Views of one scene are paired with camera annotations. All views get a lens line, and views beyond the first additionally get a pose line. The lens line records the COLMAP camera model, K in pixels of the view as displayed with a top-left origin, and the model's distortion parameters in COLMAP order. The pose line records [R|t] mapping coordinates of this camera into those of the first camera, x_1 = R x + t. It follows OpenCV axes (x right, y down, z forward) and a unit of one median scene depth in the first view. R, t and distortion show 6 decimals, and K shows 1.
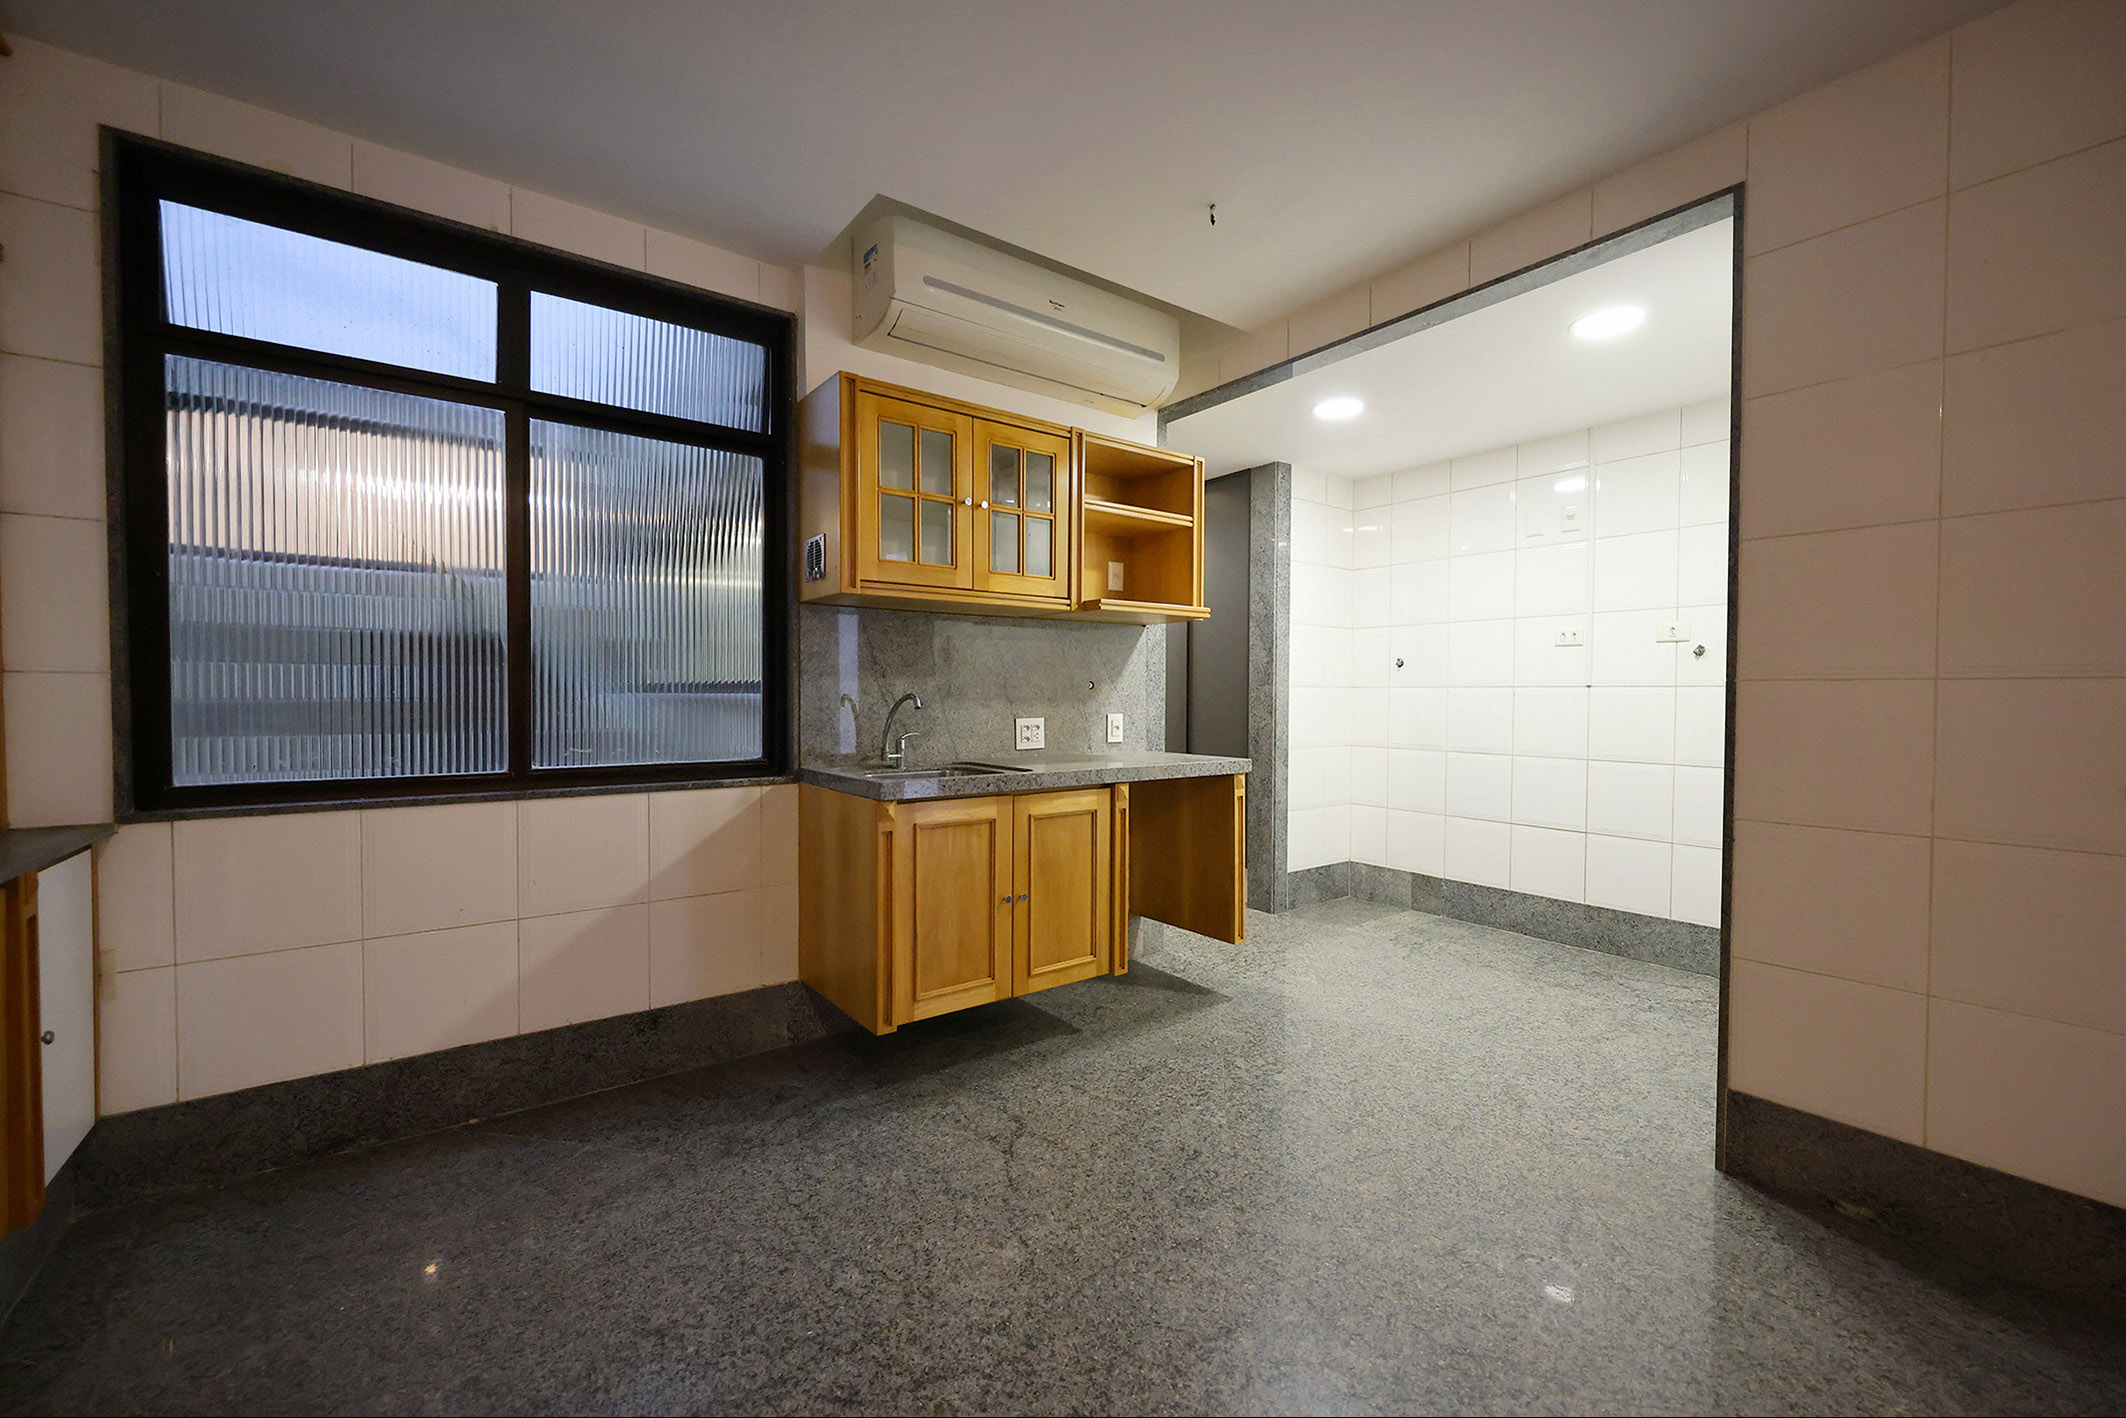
lens RADIAL K [[845.7, 0, 1053.9], [0, 845.7, 707.4], [0, 0, 1]] dist [0.000770, -0.000007]
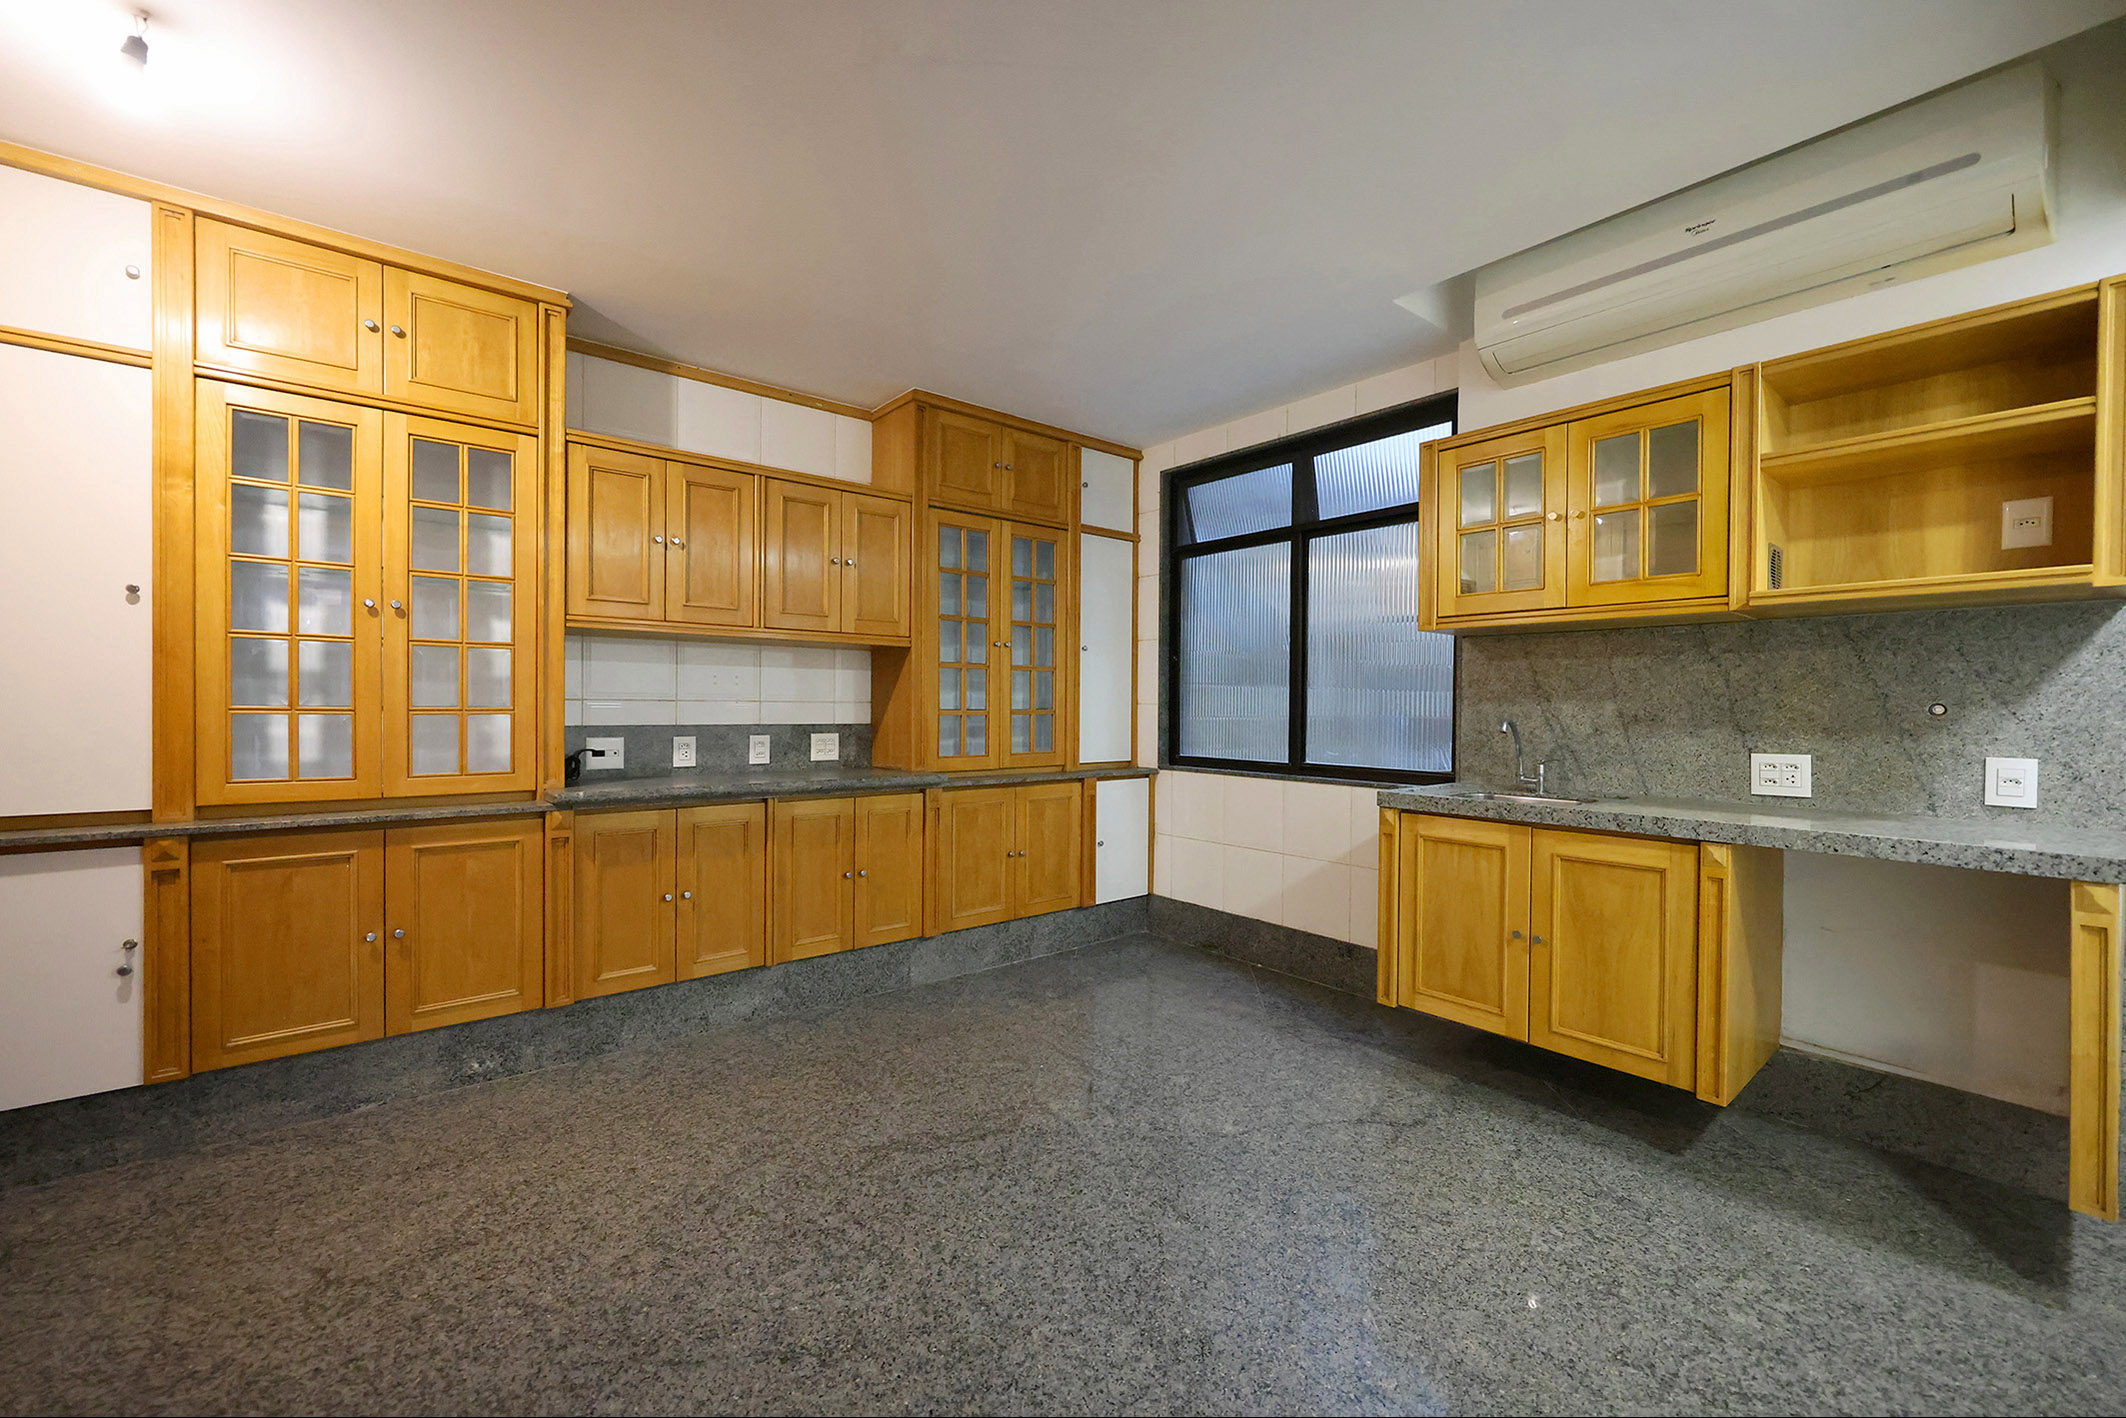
lens RADIAL K [[845.7, 0, 1056.3], [0, 845.7, 709.3], [0, 0, 1]] dist [0.000770, -0.000007]
pose [[0.057462, 0.000758, -0.998347, 0.886835], [-0.024866, 0.999691, -0.000673, -0.013801], [0.998038, 0.024863, 0.057463, 0.431284]]
